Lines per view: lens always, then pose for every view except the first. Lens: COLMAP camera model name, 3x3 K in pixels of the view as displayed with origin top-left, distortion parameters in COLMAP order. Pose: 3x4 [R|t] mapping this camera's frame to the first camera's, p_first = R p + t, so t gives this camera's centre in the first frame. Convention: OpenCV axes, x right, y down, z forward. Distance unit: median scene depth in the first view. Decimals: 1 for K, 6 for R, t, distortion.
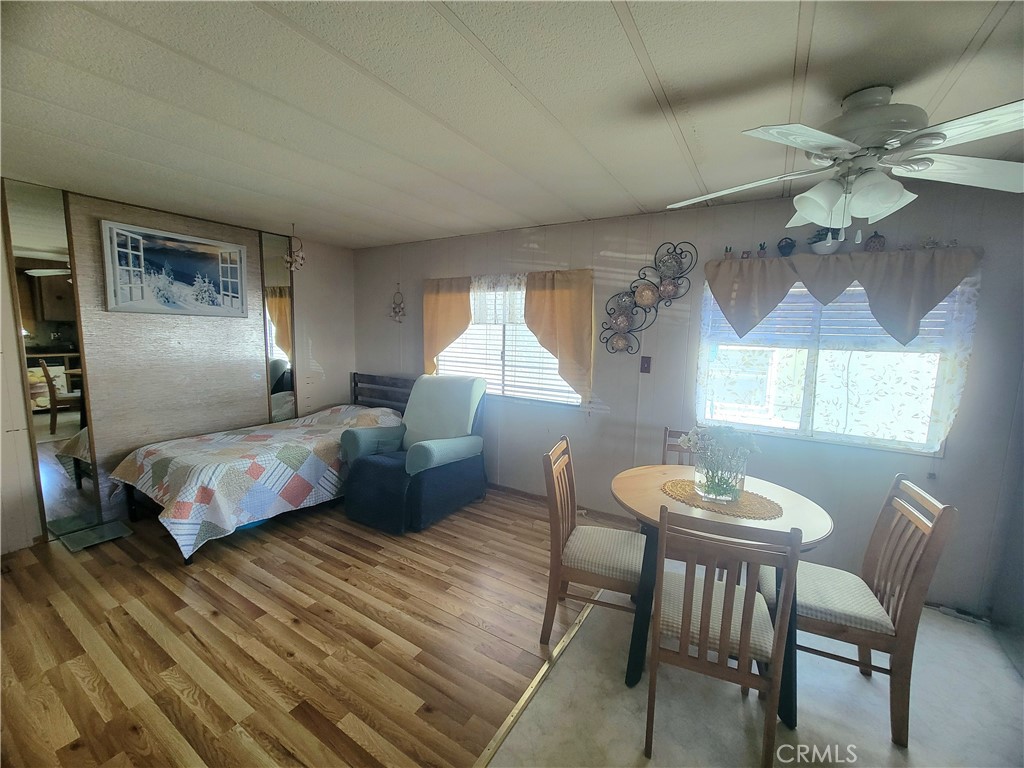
lens RADIAL K [[417.6, 0, 510.6], [0, 417.6, 384.6], [0, 0, 1]] dist [-0.005662, 0.001011]
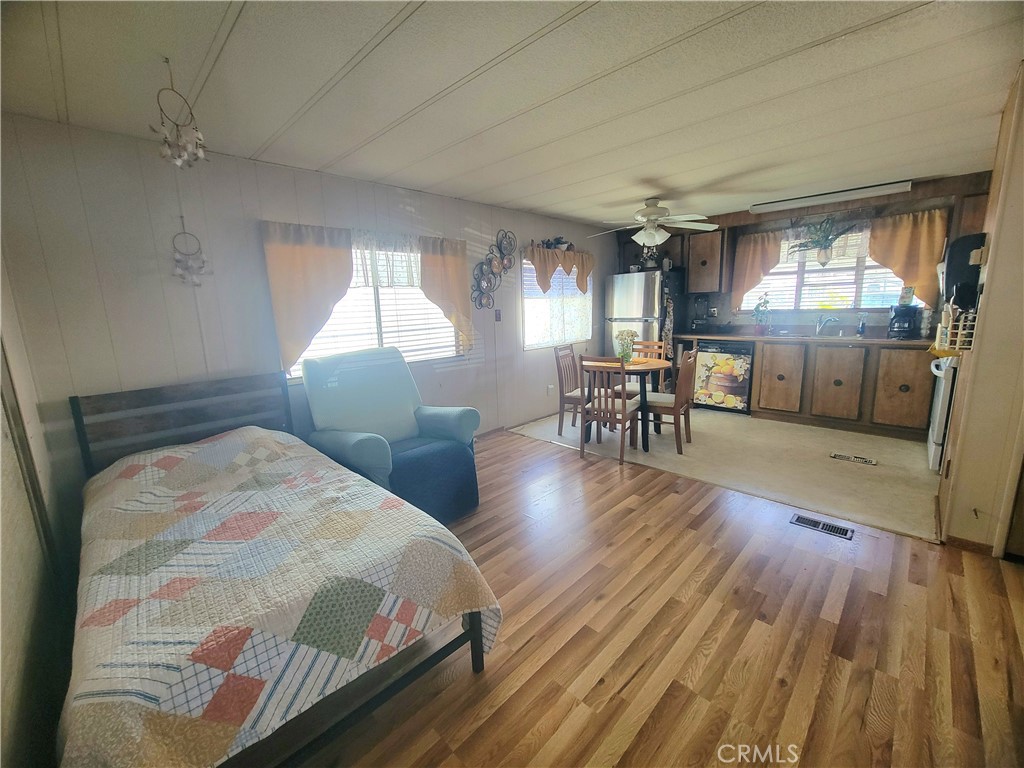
lens RADIAL K [[417.6, 0, 511.5], [0, 417.6, 382.2], [0, 0, 1]] dist [-0.005662, 0.001011]
pose [[0.217342, -0.211077, 0.953000, -1.151573], [0.159508, 0.970895, 0.178663, -0.079135], [-0.962974, 0.113180, 0.244684, 0.685056]]
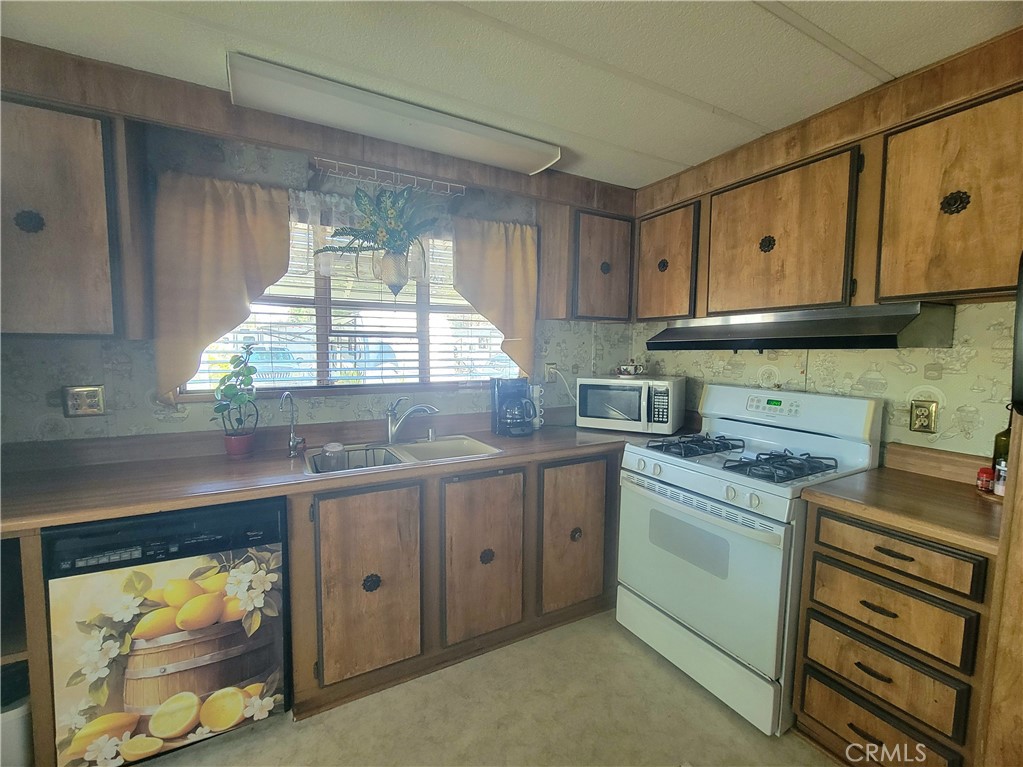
lens RADIAL K [[450.0, 0, 512.0], [0, 450.0, 382.0], [0, 0, 1]] dist [-0.004777, 0.001067]
pose [[-0.874316, -0.069019, 0.480424, 0.137979], [0.029265, 0.980540, 0.194126, -0.031463], [-0.484474, 0.183788, -0.855282, 0.465715]]
